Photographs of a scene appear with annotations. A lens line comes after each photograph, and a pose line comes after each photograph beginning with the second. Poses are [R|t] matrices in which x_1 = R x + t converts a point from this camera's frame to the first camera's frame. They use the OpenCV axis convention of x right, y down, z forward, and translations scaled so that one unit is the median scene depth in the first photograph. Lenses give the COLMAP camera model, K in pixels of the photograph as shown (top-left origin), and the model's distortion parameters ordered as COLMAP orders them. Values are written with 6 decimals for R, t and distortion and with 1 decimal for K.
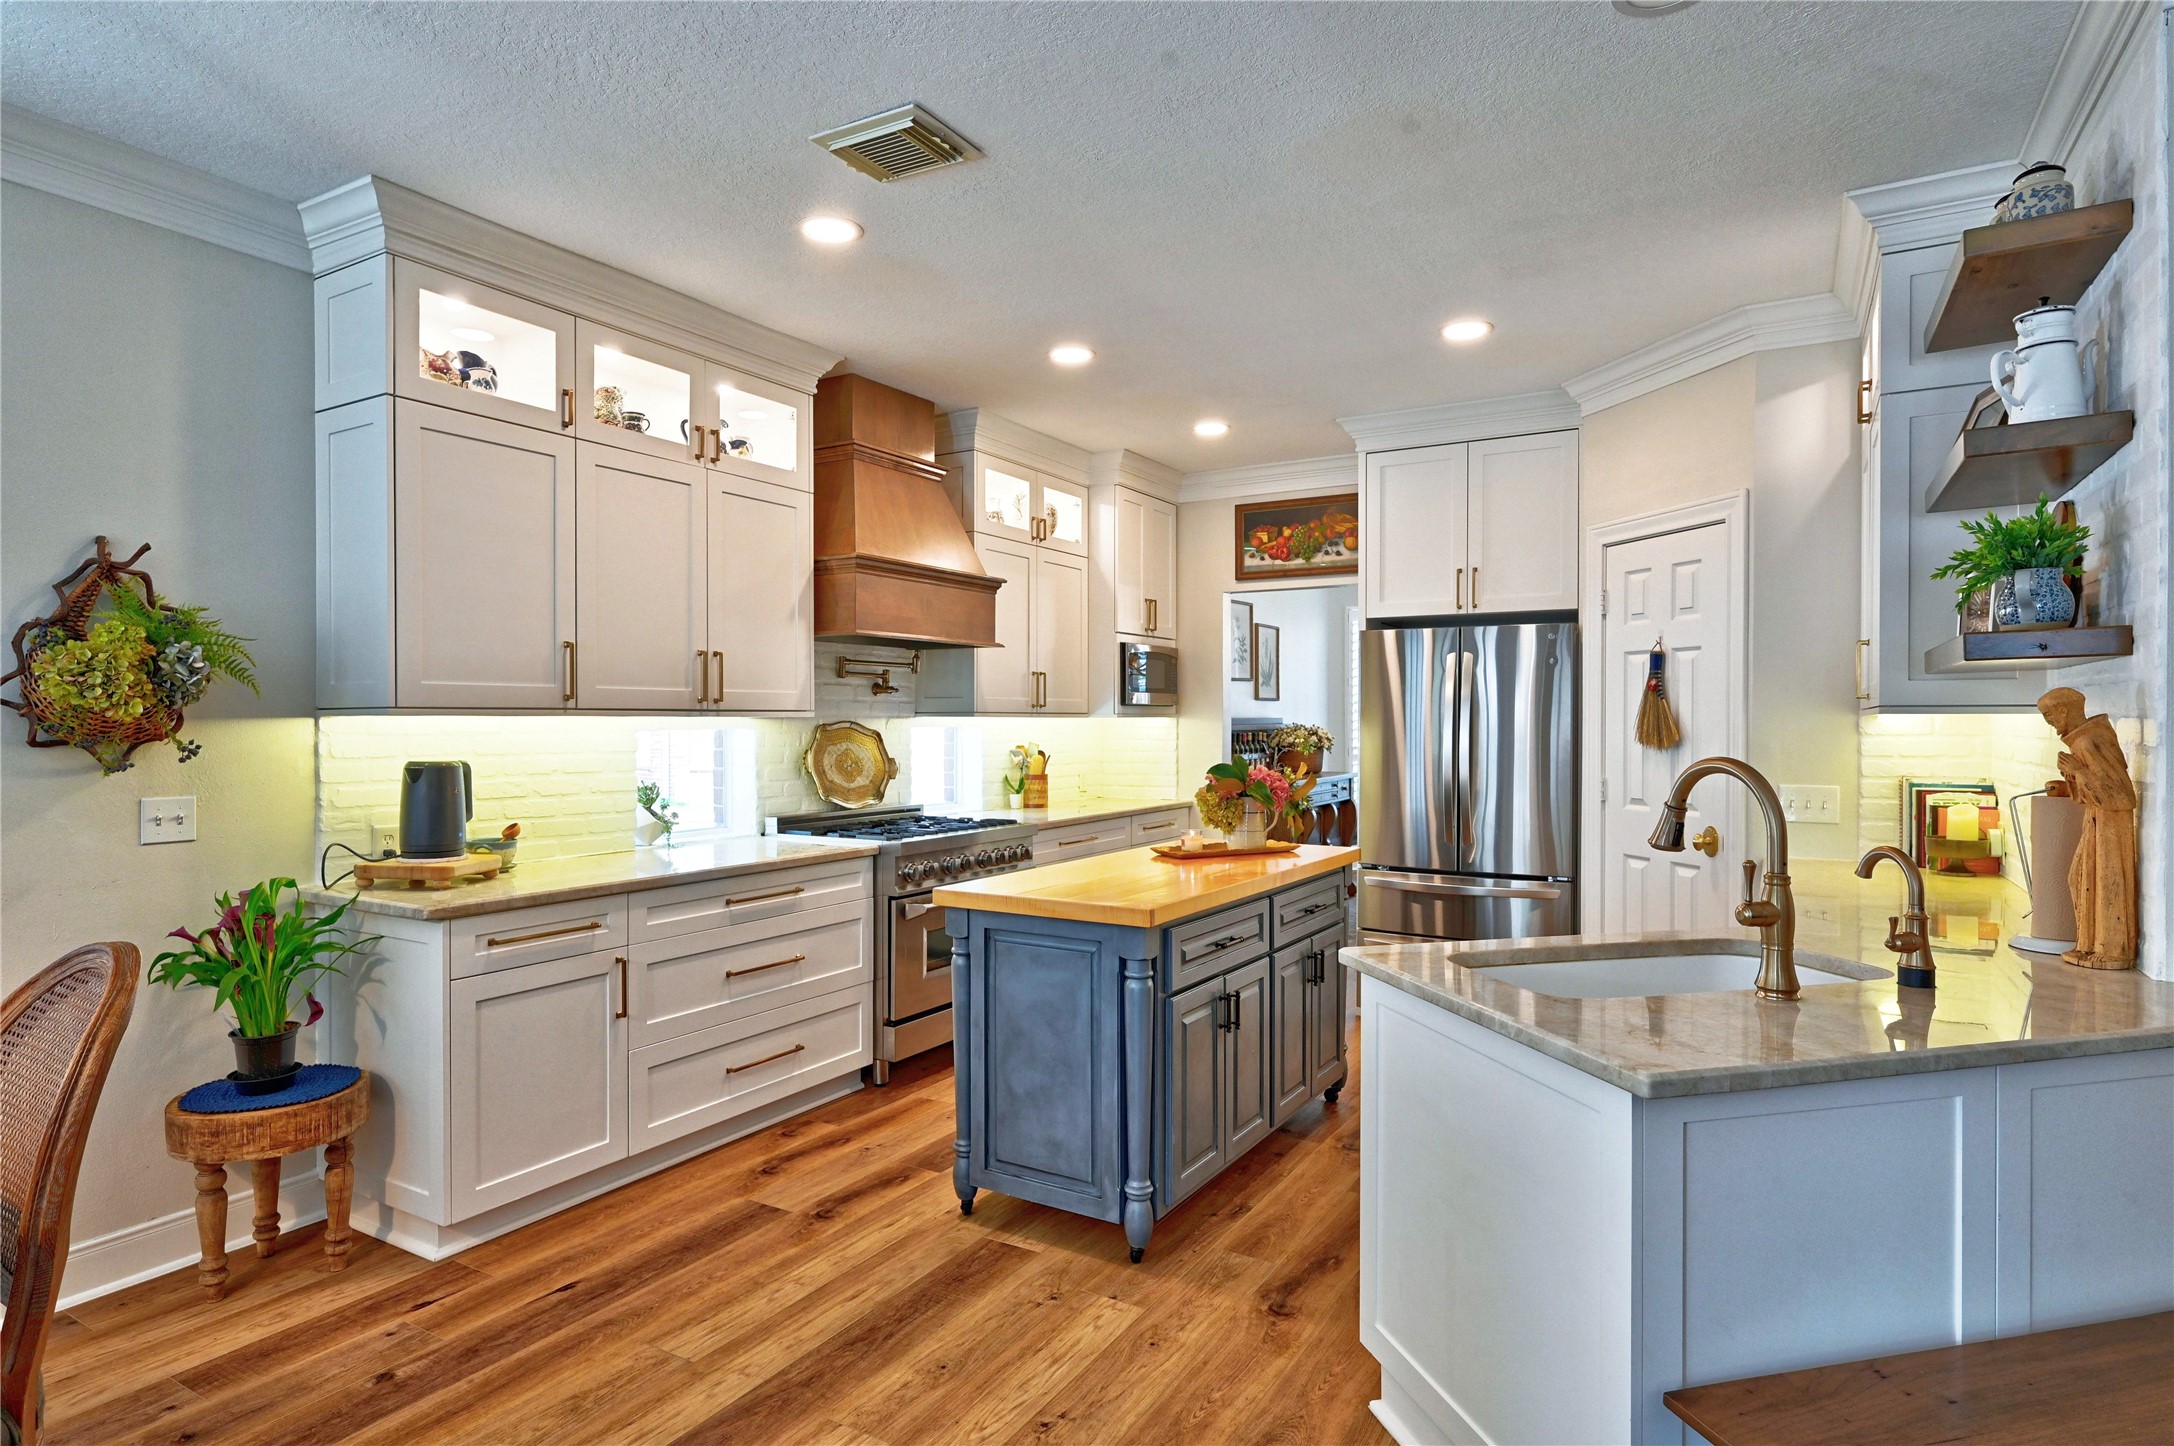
lens RADIAL K [[1160.6, 0, 1087.0], [0, 1160.6, 723.0], [0, 0, 1]] dist [0.002503, -0.000733]
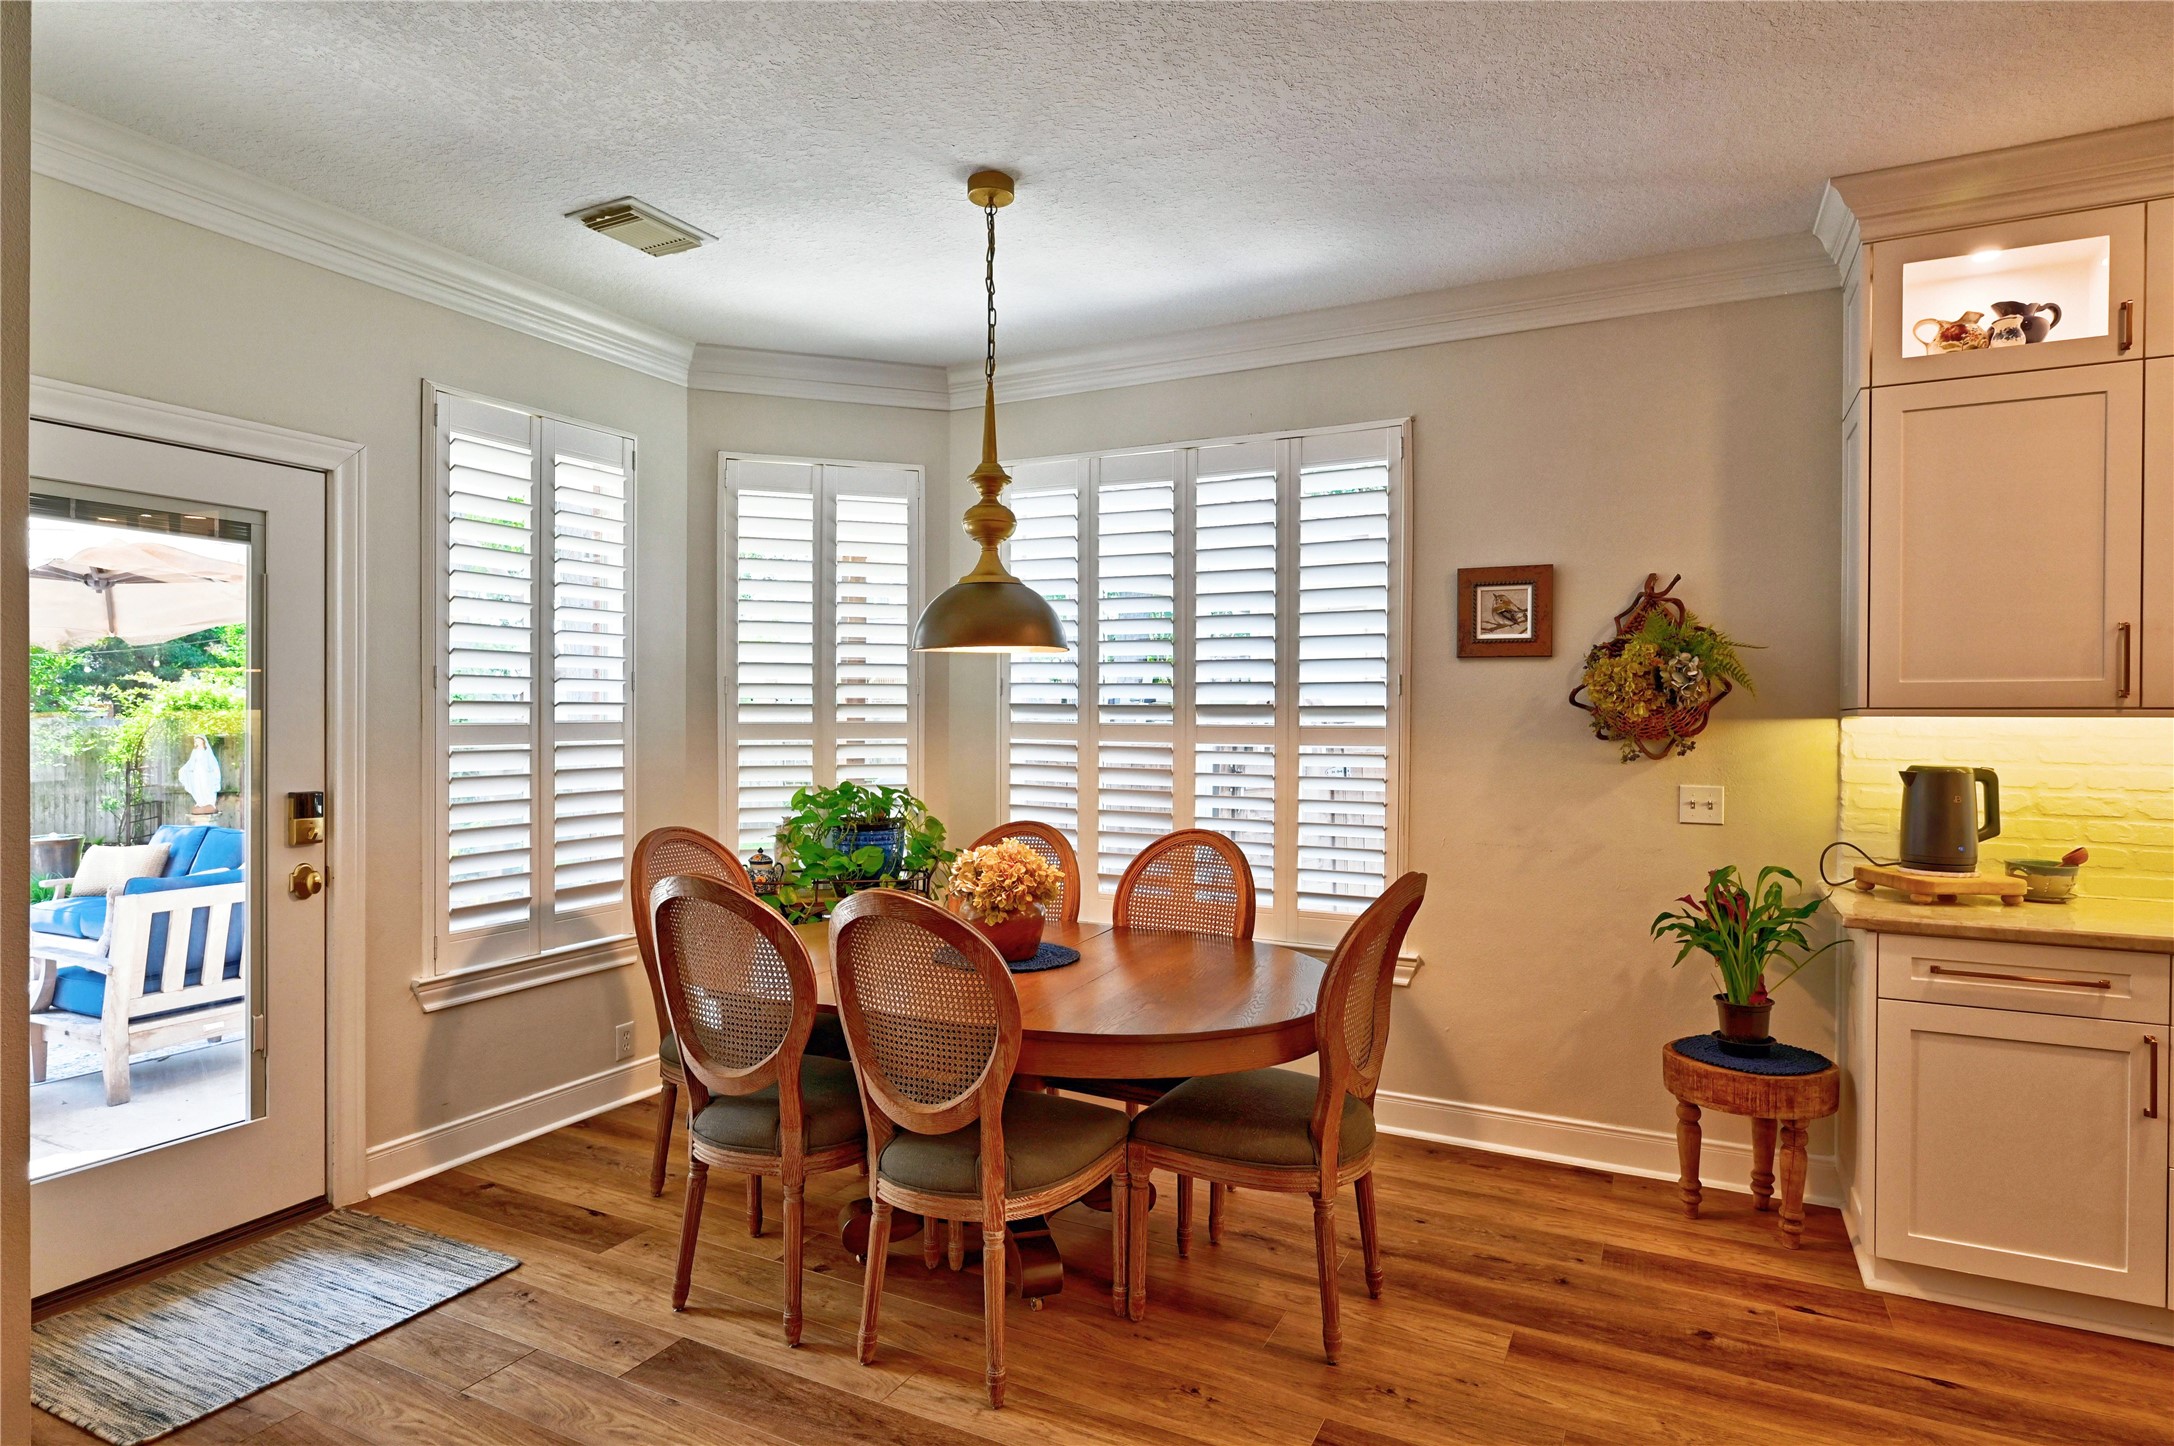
lens RADIAL K [[1160.6, 0, 1087.0], [0, 1160.6, 723.0], [0, 0, 1]] dist [0.002503, -0.000733]
pose [[0.061076, 0.004184, -0.998124, 0.306740], [-0.008747, 0.999955, 0.003656, 0.001204], [0.998095, 0.008507, 0.061110, 0.261972]]
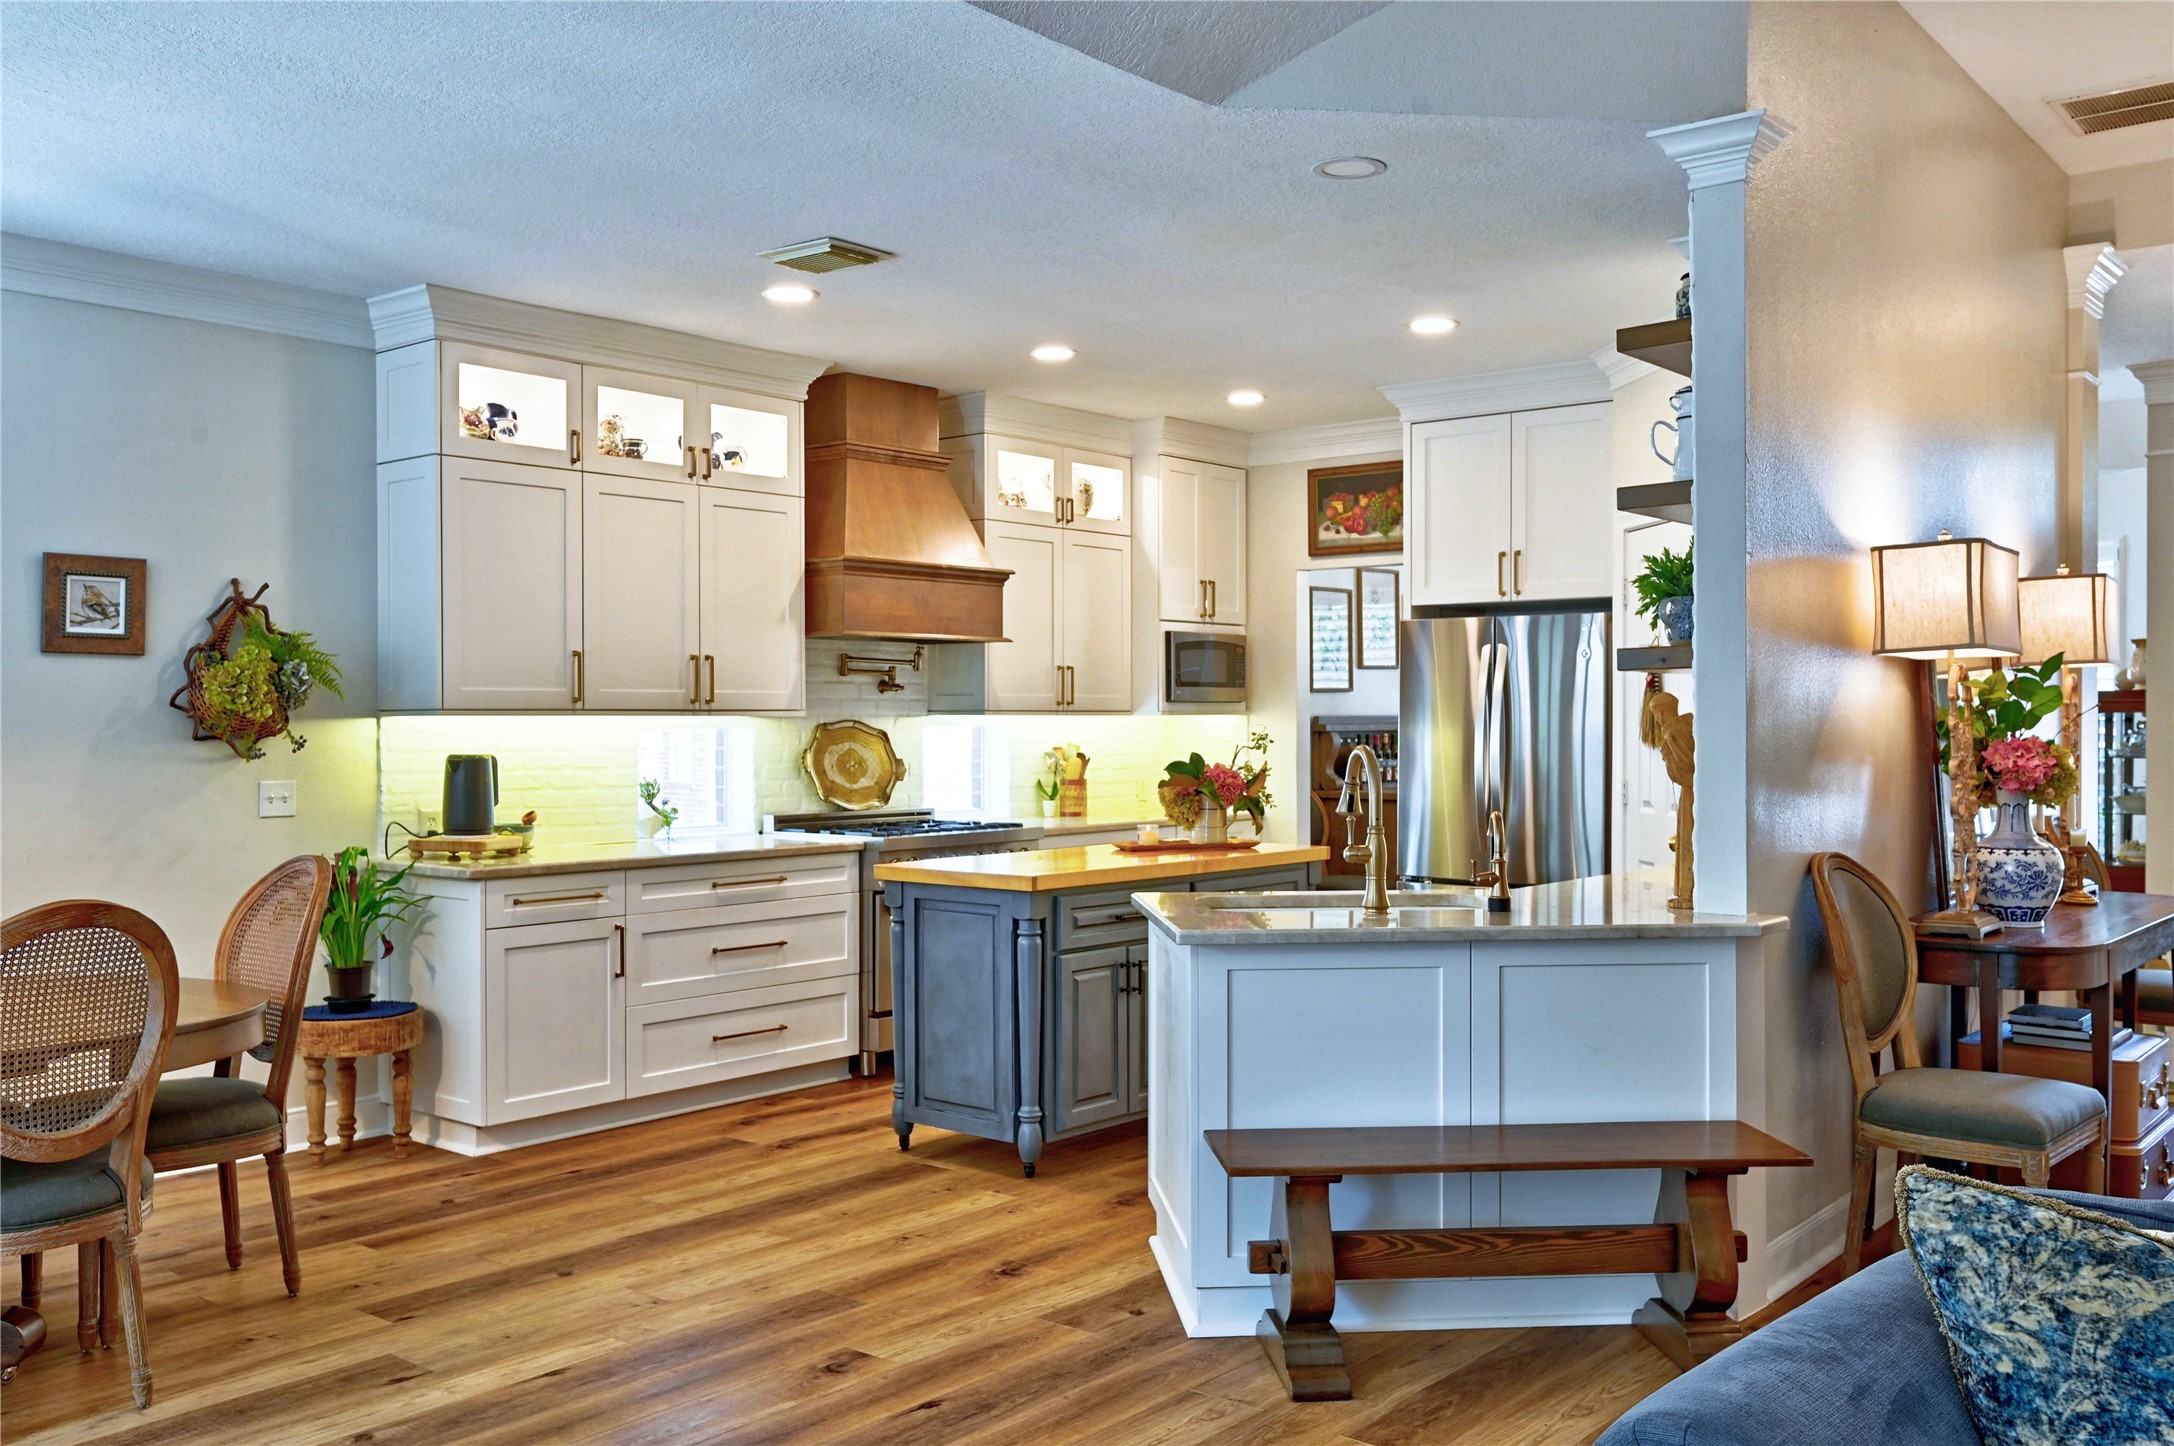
lens RADIAL K [[1861.9, 0, 1087.0], [0, 1861.9, 723.0], [0, 0, 1]] dist [0.008072, 0.004816]
pose [[0.987319, -0.001104, -0.158744, 0.351551], [0.001155, 0.999999, 0.000232, 0.000994], [0.158743, -0.000413, 0.987320, -0.754727]]
